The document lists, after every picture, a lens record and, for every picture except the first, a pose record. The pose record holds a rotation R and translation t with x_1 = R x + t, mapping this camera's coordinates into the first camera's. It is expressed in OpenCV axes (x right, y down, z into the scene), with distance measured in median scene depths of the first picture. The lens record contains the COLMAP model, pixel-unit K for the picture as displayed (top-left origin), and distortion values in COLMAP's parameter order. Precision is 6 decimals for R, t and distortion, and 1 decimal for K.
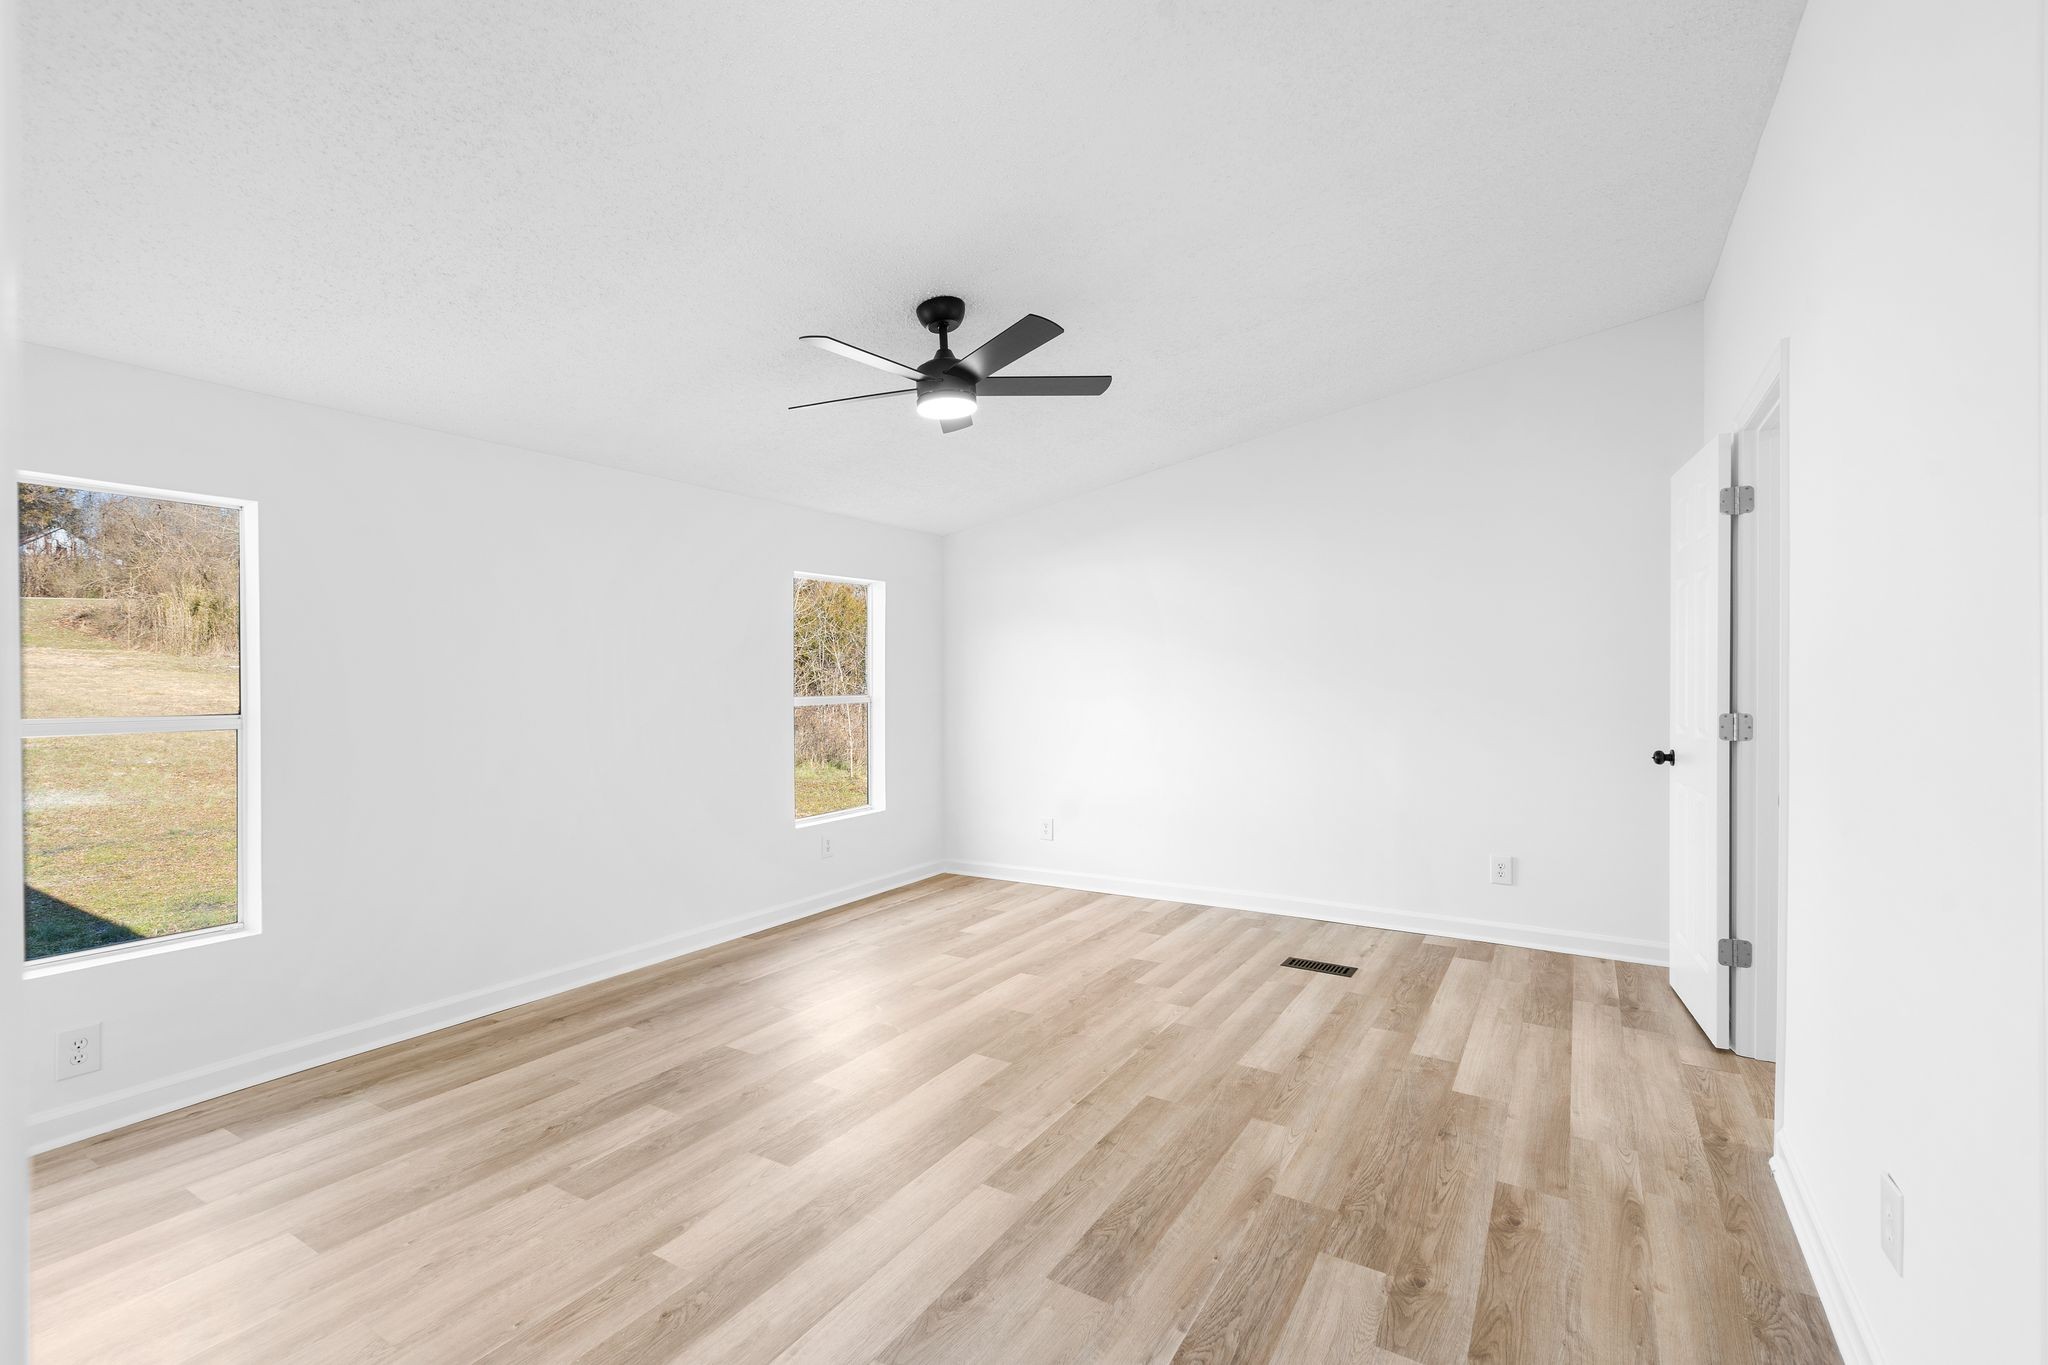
lens RADIAL K [[902.7, 0, 1024.0], [0, 902.7, 682.5], [0, 0, 1]] dist [0.000527, 0.000116]
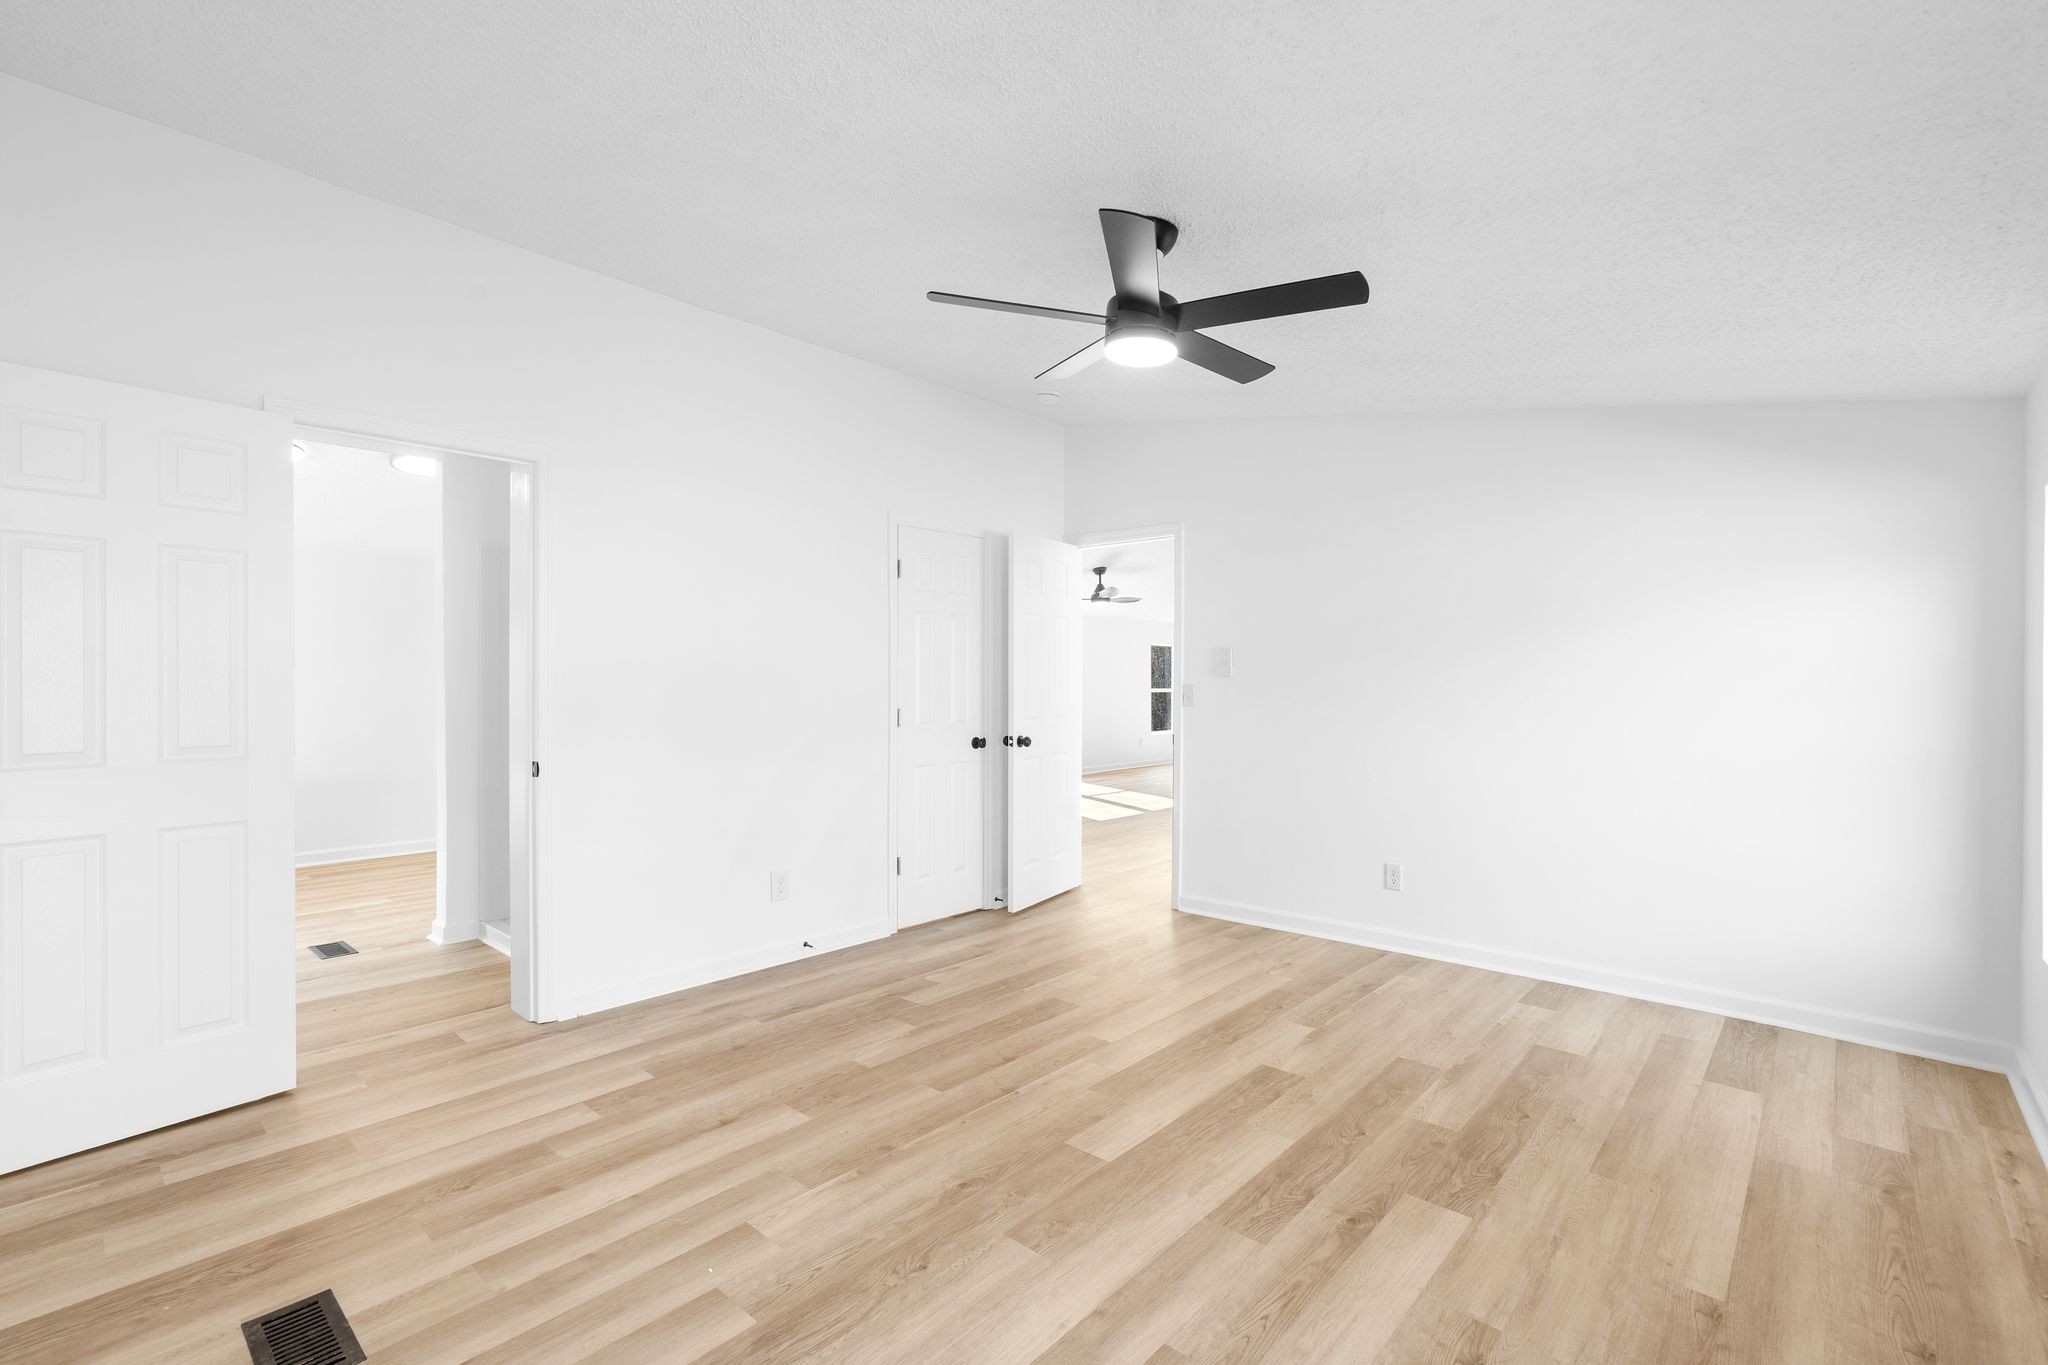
lens RADIAL K [[902.7, 0, 1024.0], [0, 902.7, 682.5], [0, 0, 1]] dist [0.000527, 0.000116]
pose [[-0.982057, 0.001968, 0.188573, -0.143415], [0.002928, 0.999984, 0.004811, -0.008118], [-0.188561, 0.005277, -0.982047, 1.943214]]
